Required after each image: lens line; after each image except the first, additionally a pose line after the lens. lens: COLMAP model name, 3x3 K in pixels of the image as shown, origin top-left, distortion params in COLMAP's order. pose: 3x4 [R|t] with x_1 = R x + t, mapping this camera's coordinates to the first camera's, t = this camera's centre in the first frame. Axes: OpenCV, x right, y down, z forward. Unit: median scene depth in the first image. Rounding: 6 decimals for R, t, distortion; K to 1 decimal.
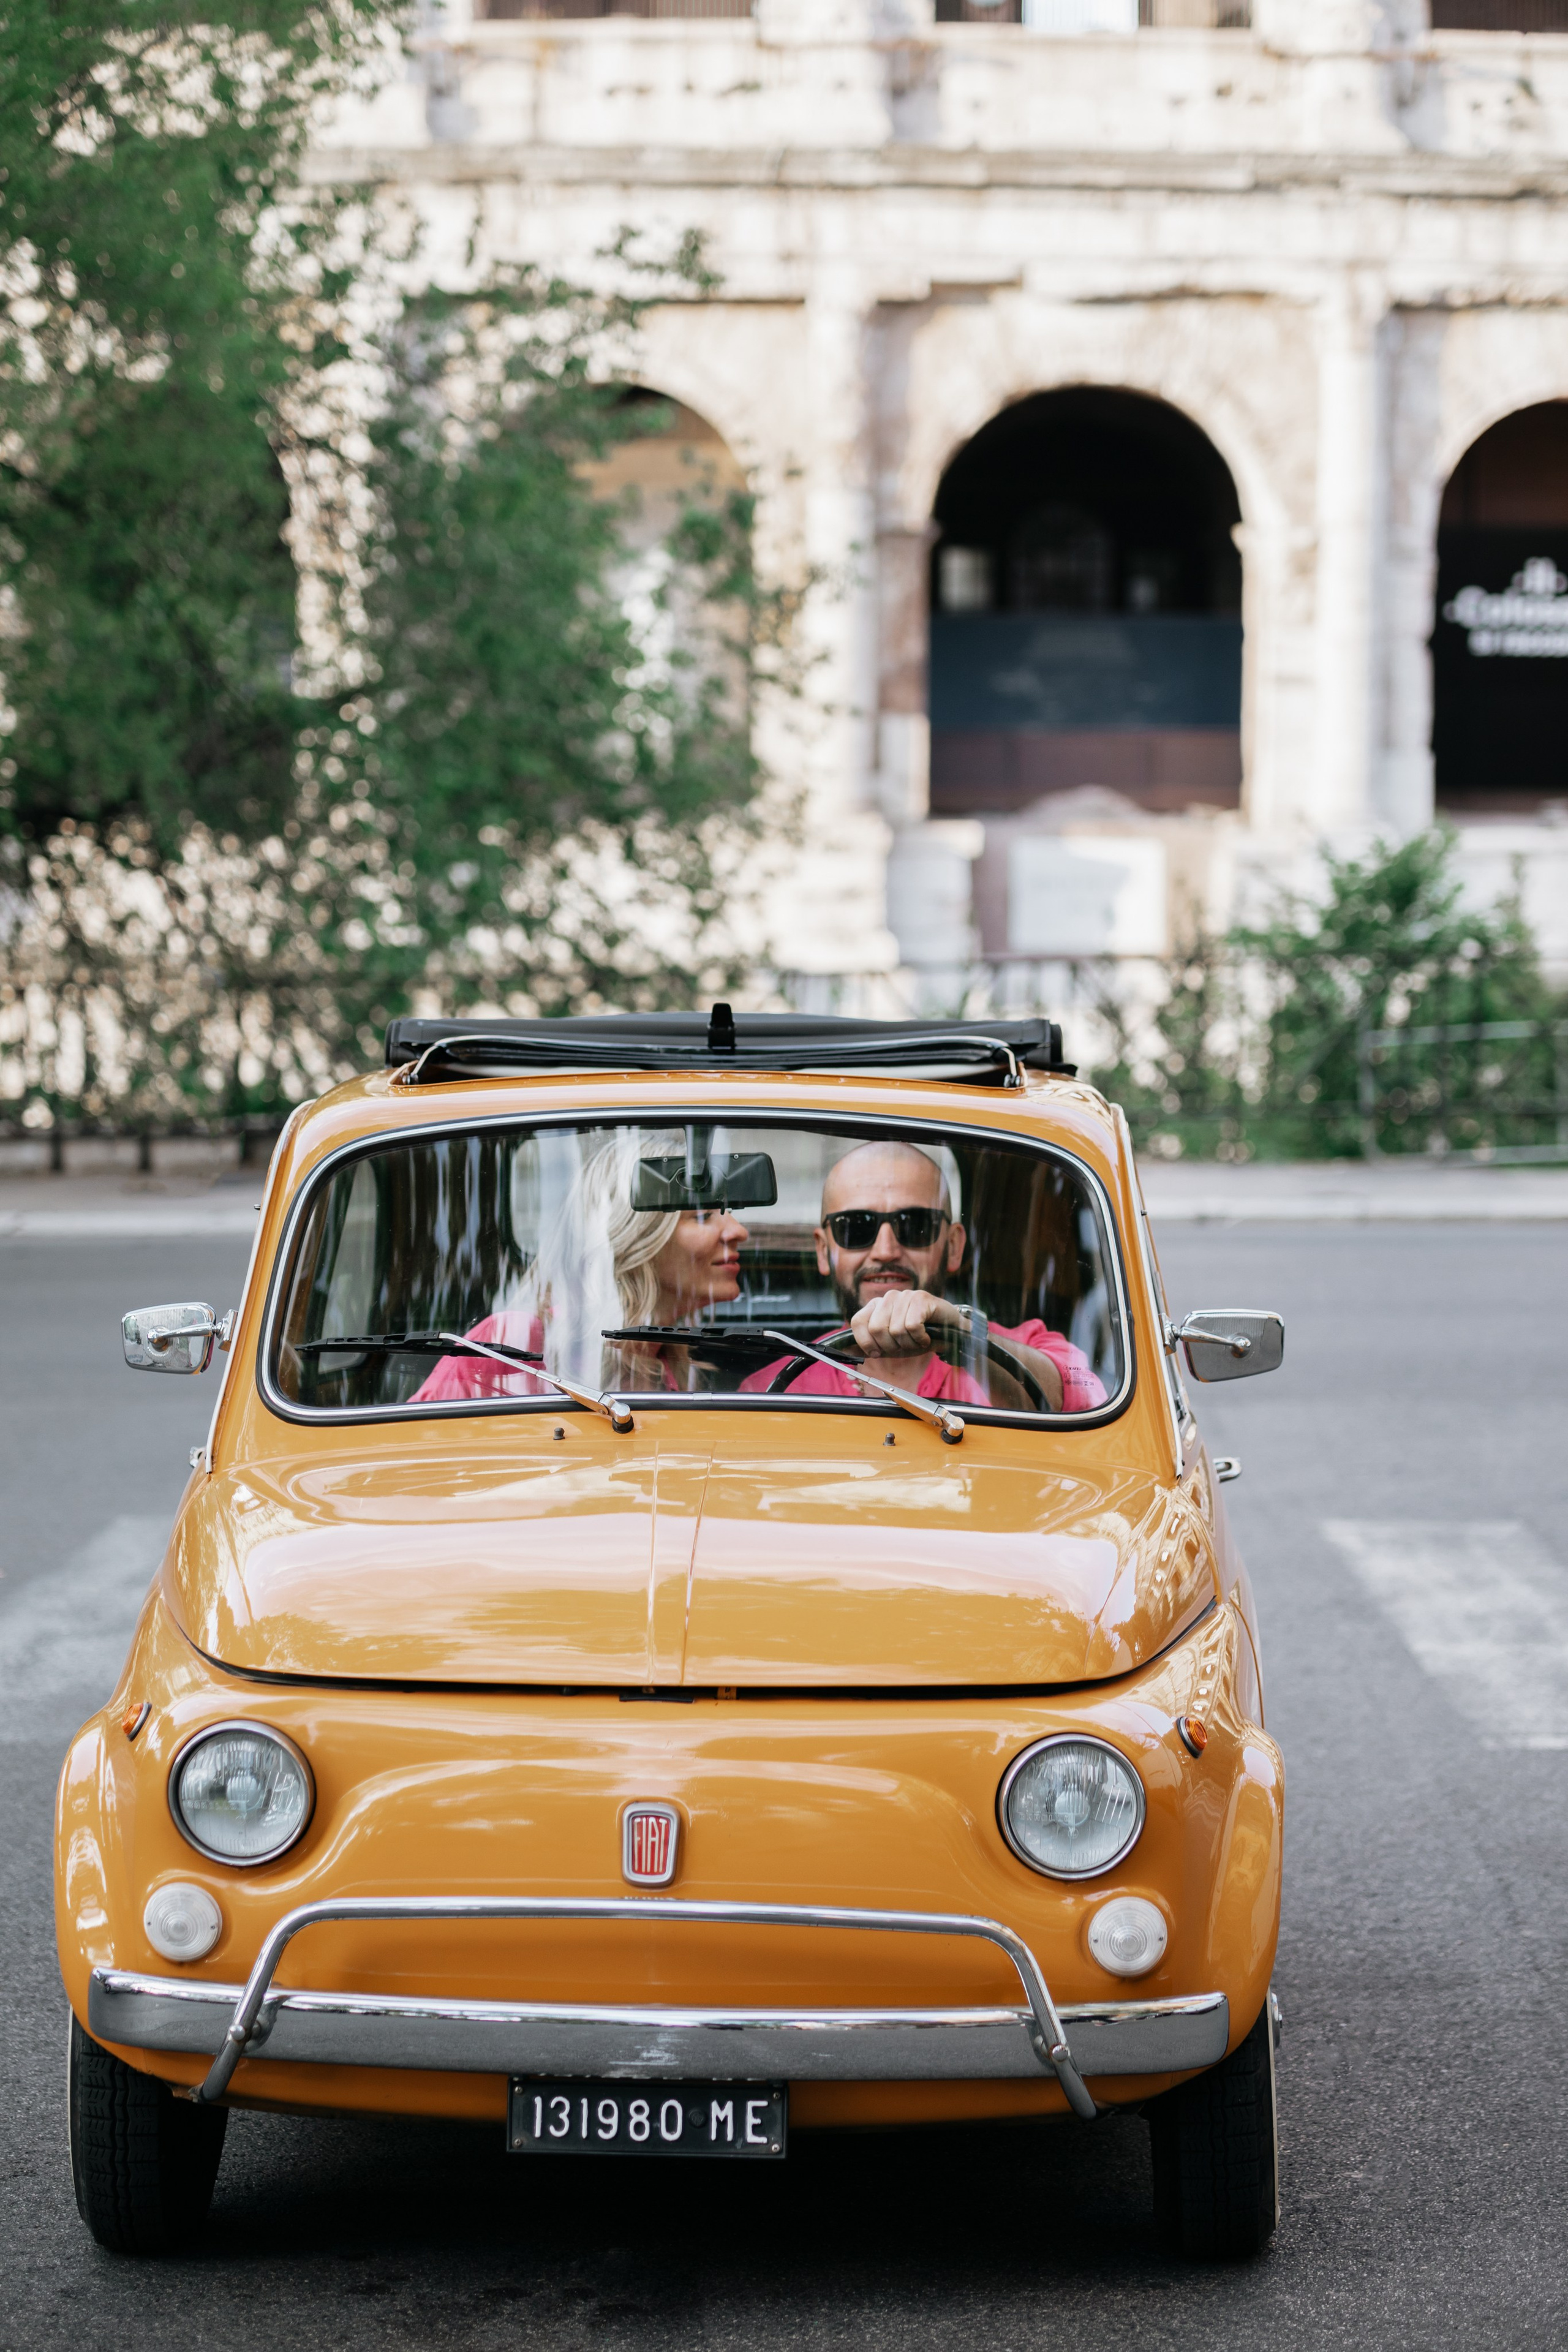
lens RADIAL K [[5864.7, 0, 785.5], [0, 5864.7, 1045.8], [0, 0, 1]] dist [-0.223487, 0.360011]
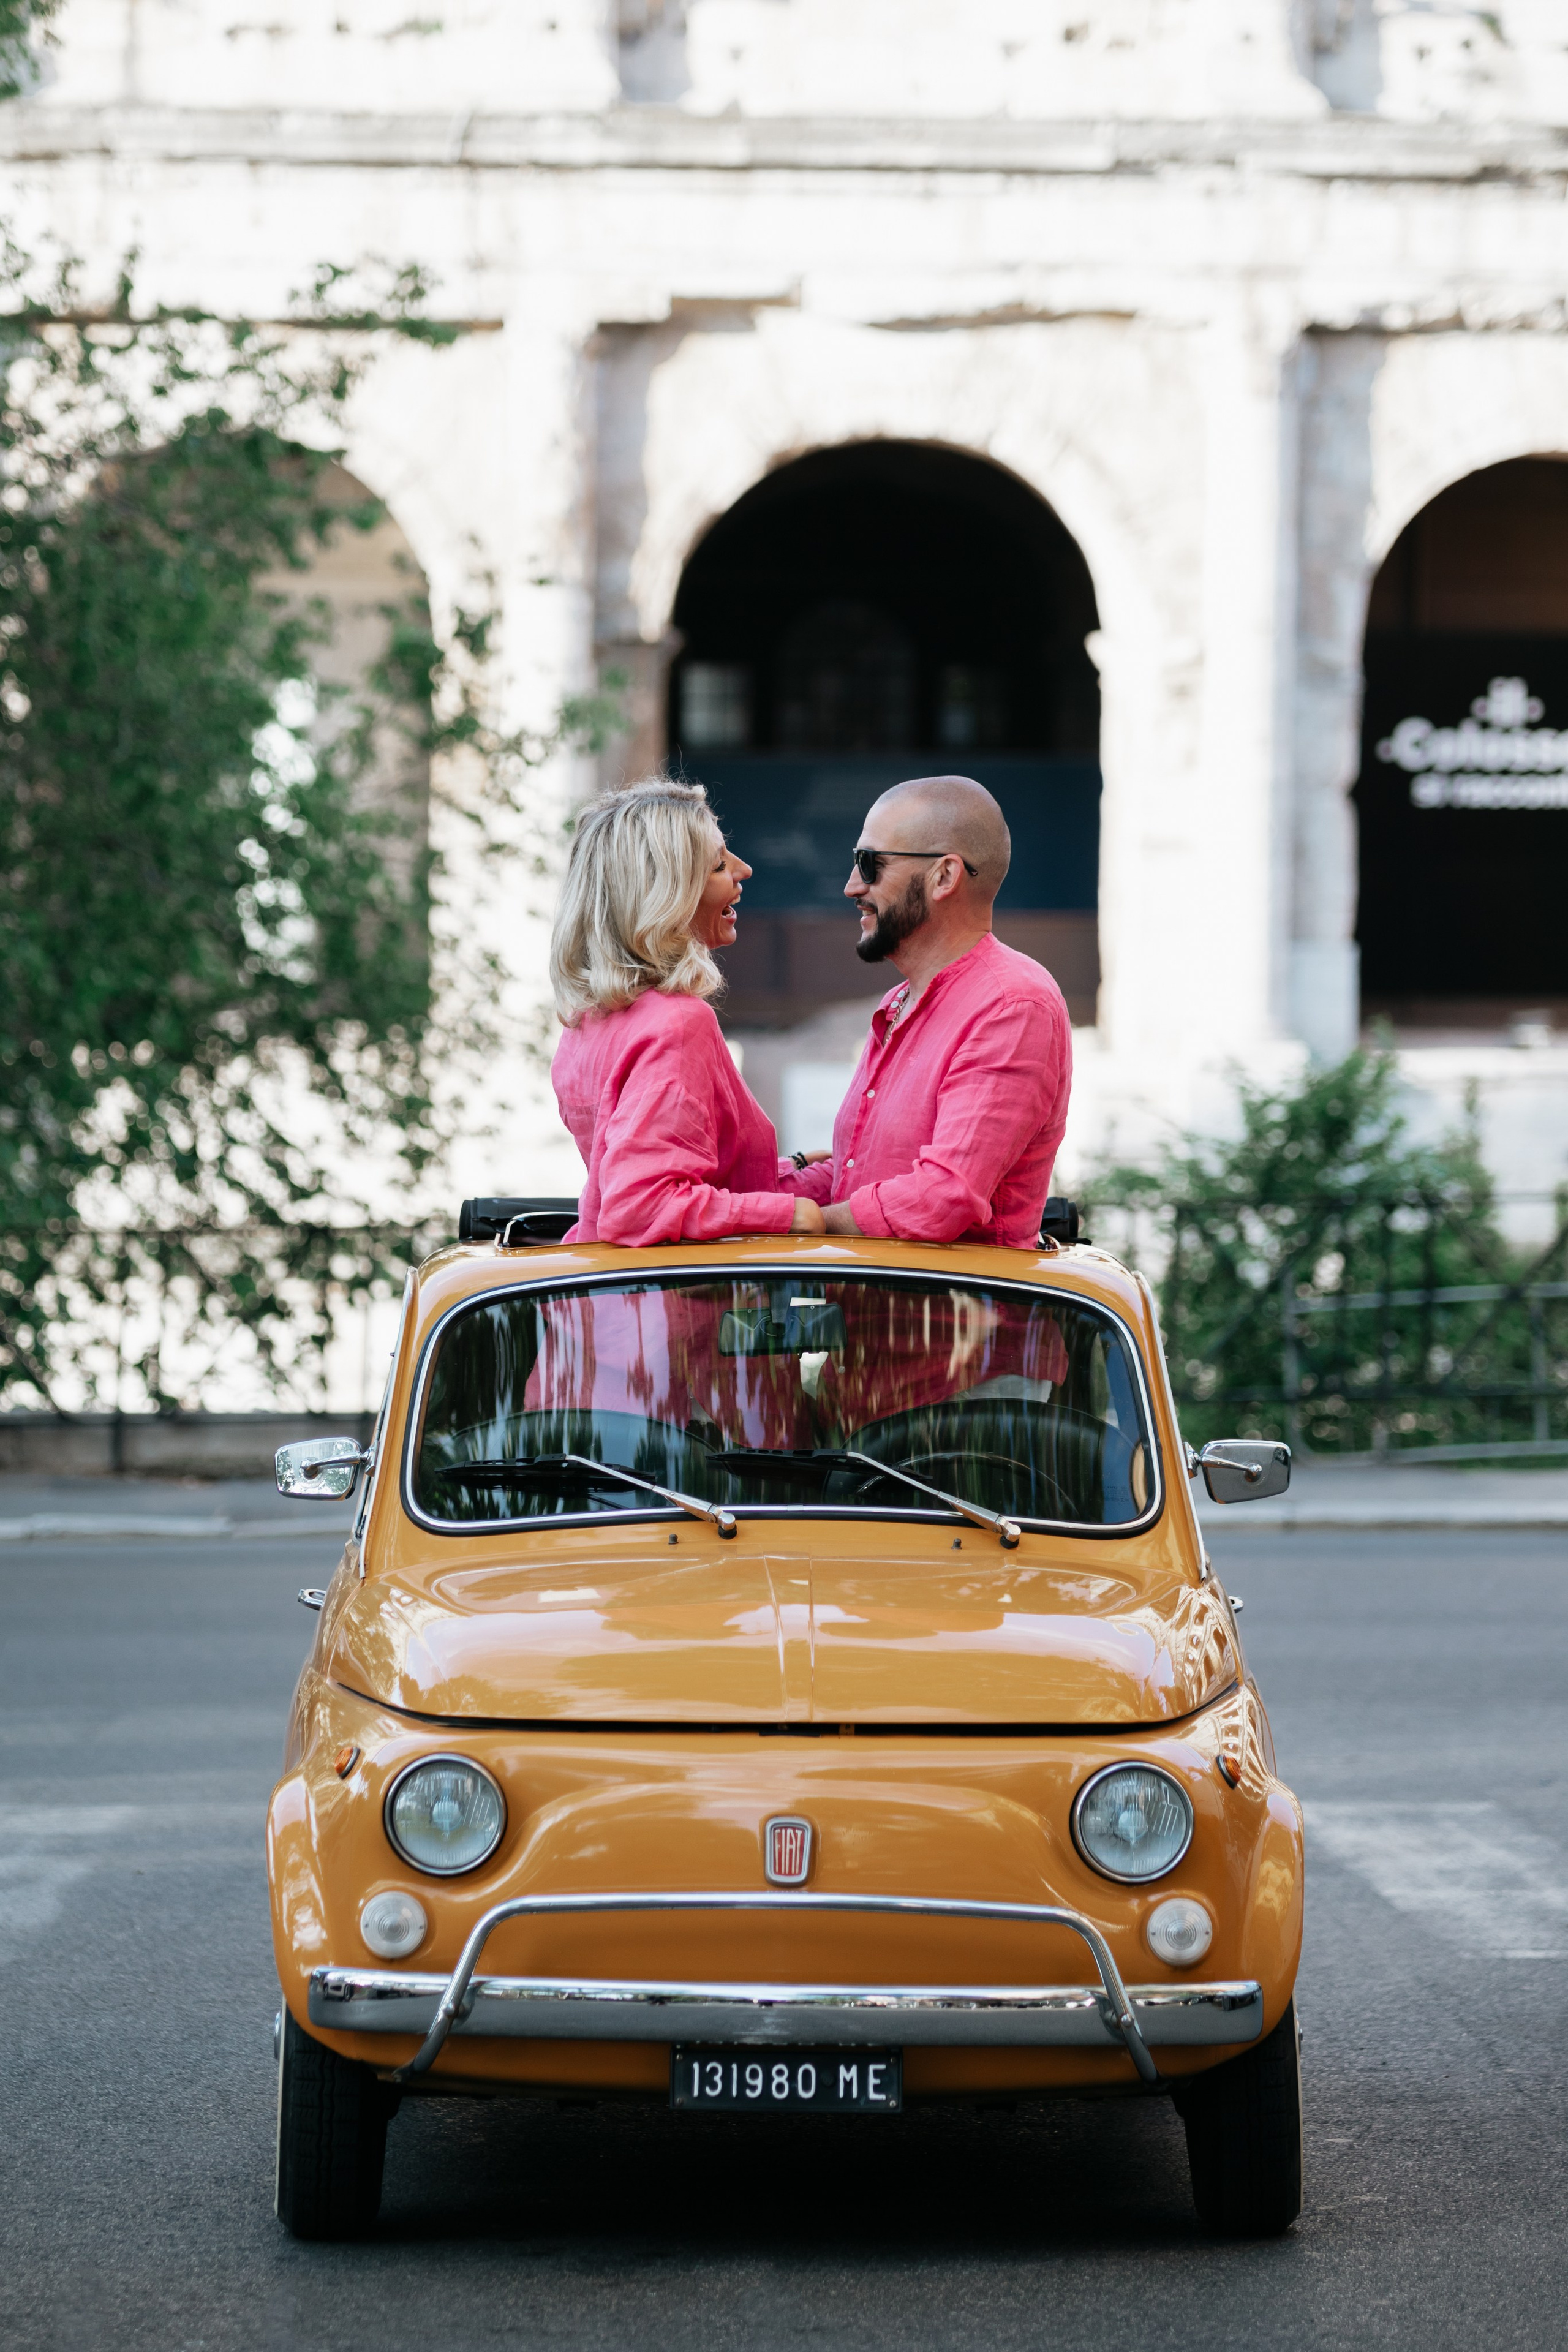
lens RADIAL K [[8773.4, 0, 728.0], [0, 8773.4, 1177.1], [0, 0, 1]] dist [0.130172, 5.961076]
pose [[0.999194, -0.000287, 0.040147, -0.068286], [0.001225, 0.999727, -0.023325, 0.024534], [-0.040130, 0.023356, 0.998921, -0.518383]]
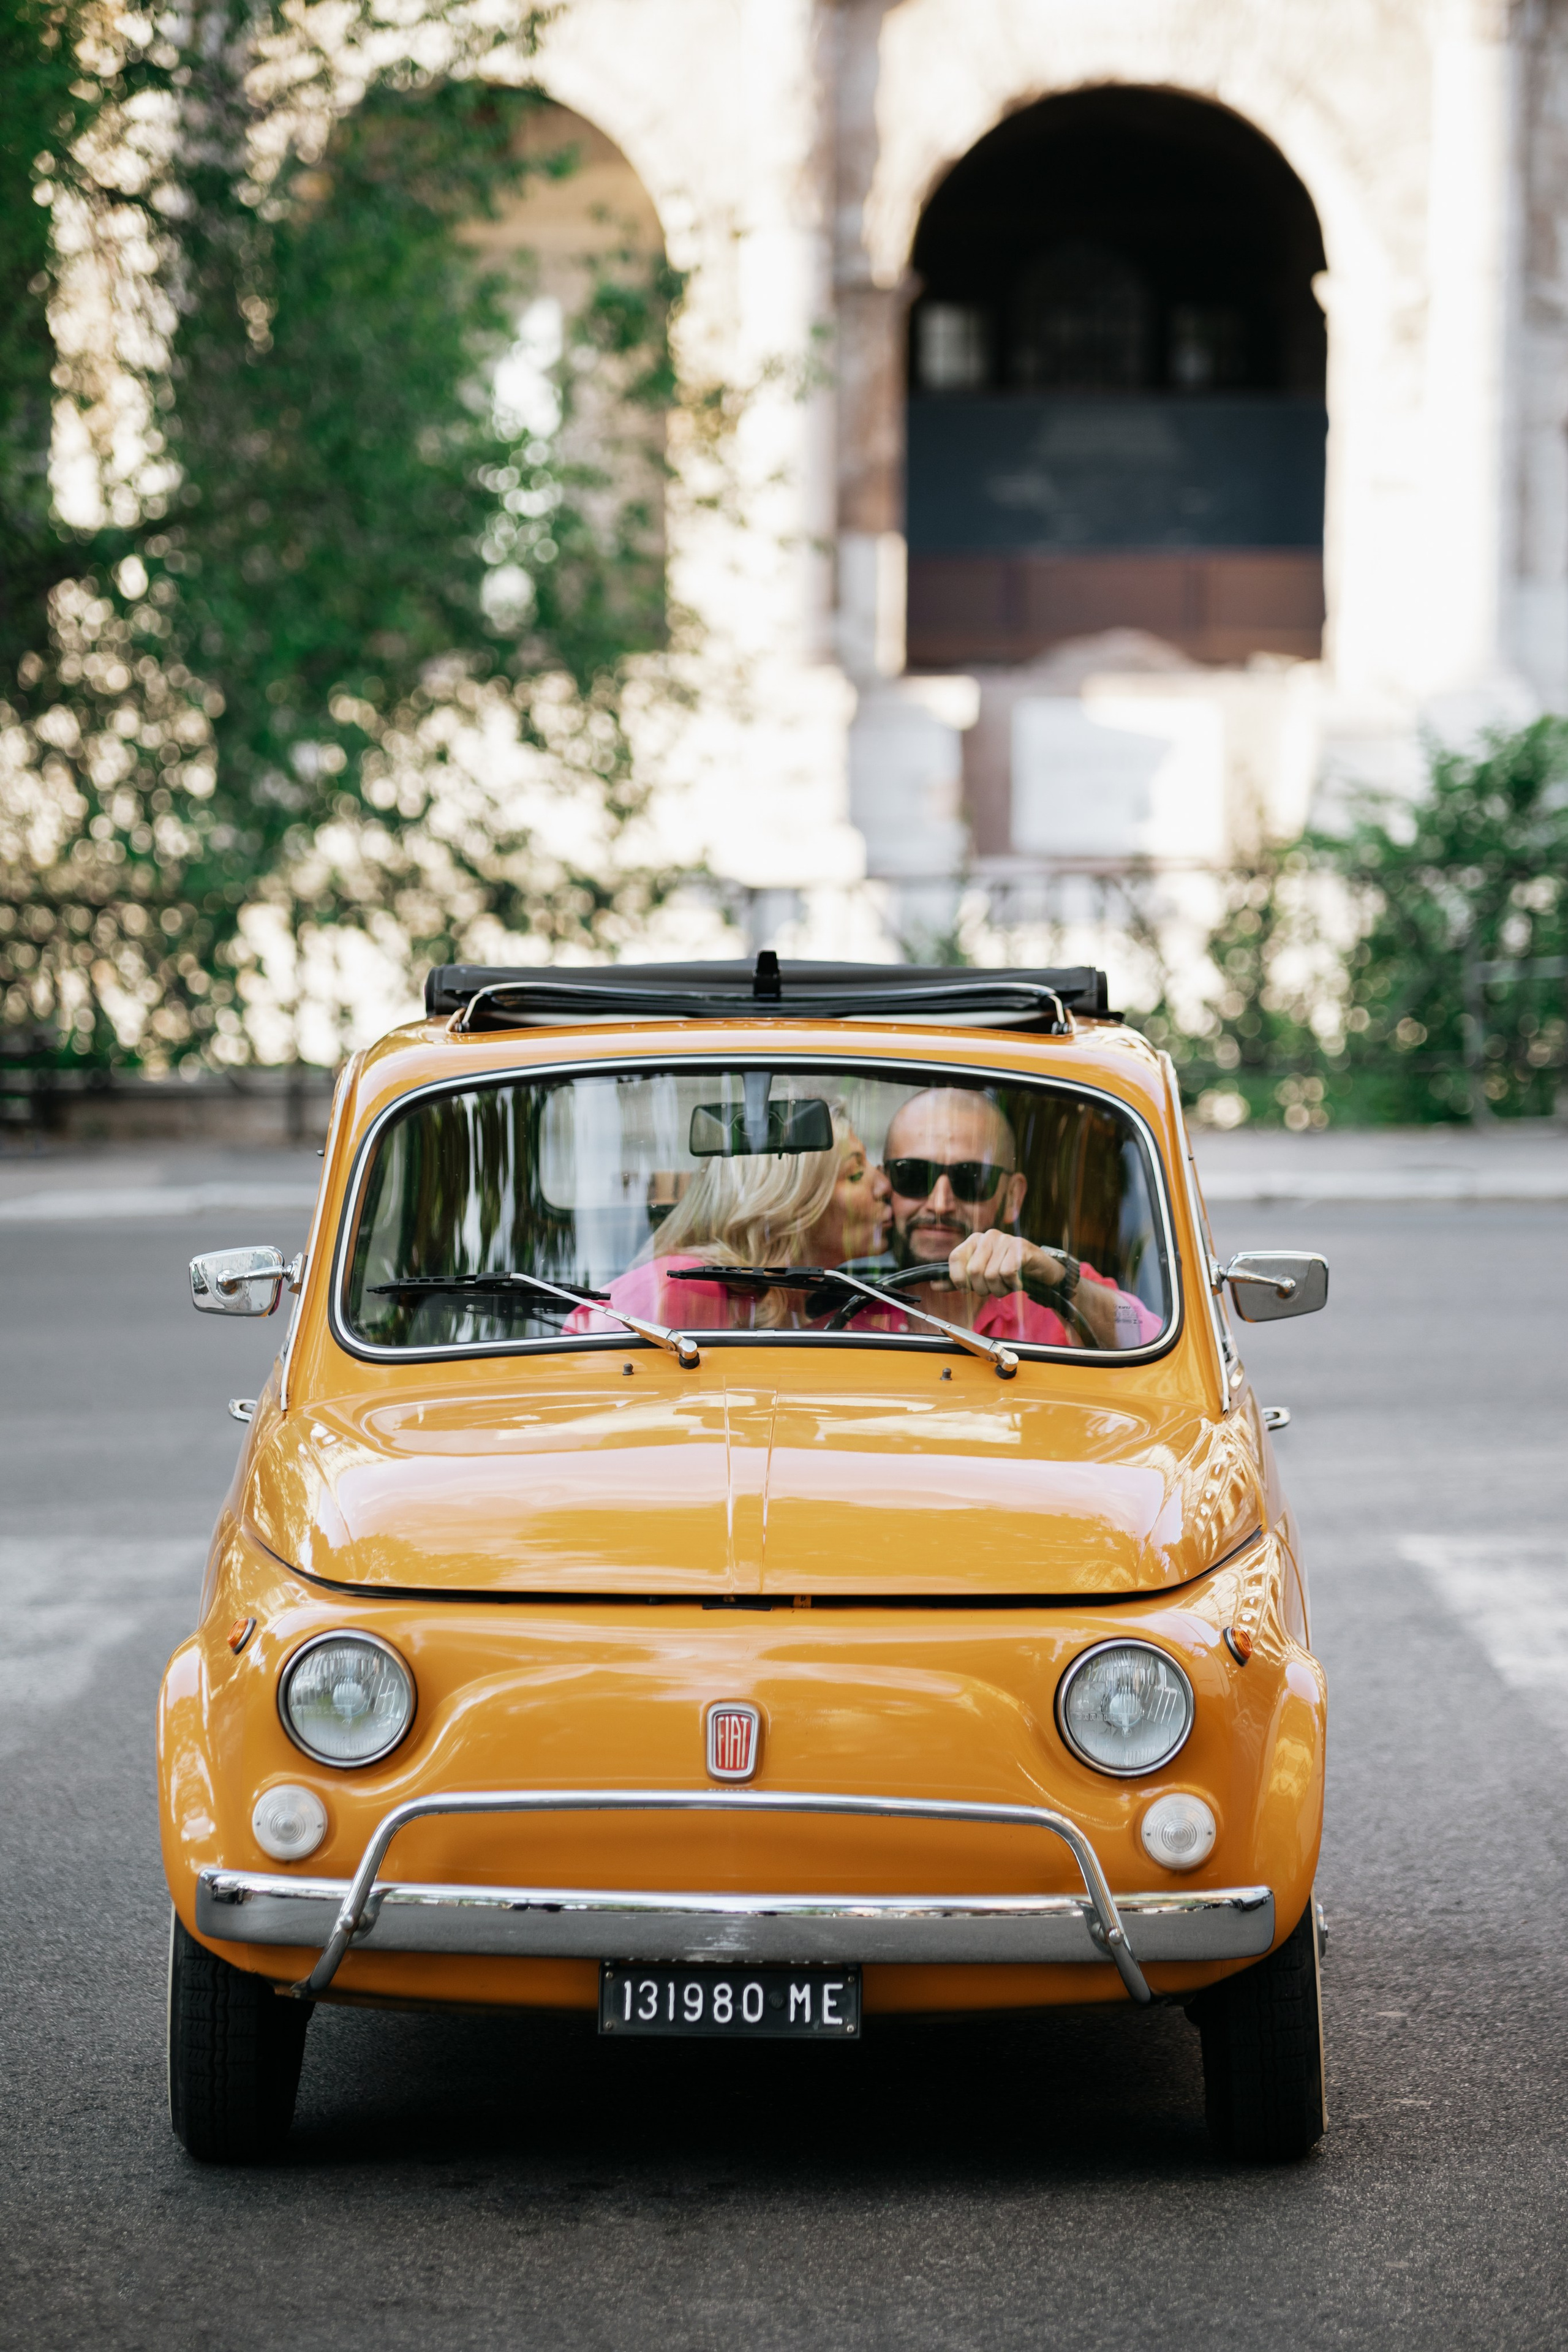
lens RADIAL K [[8278.8, 0, 784.0], [0, 8278.8, 1176.0], [0, 0, 1]] dist [0.302336, 1.746427]
pose [[0.999928, -0.001875, 0.011884, -0.019810], [0.001586, 0.999705, 0.024248, -0.002511], [-0.011926, -0.024227, 0.999635, -0.324828]]
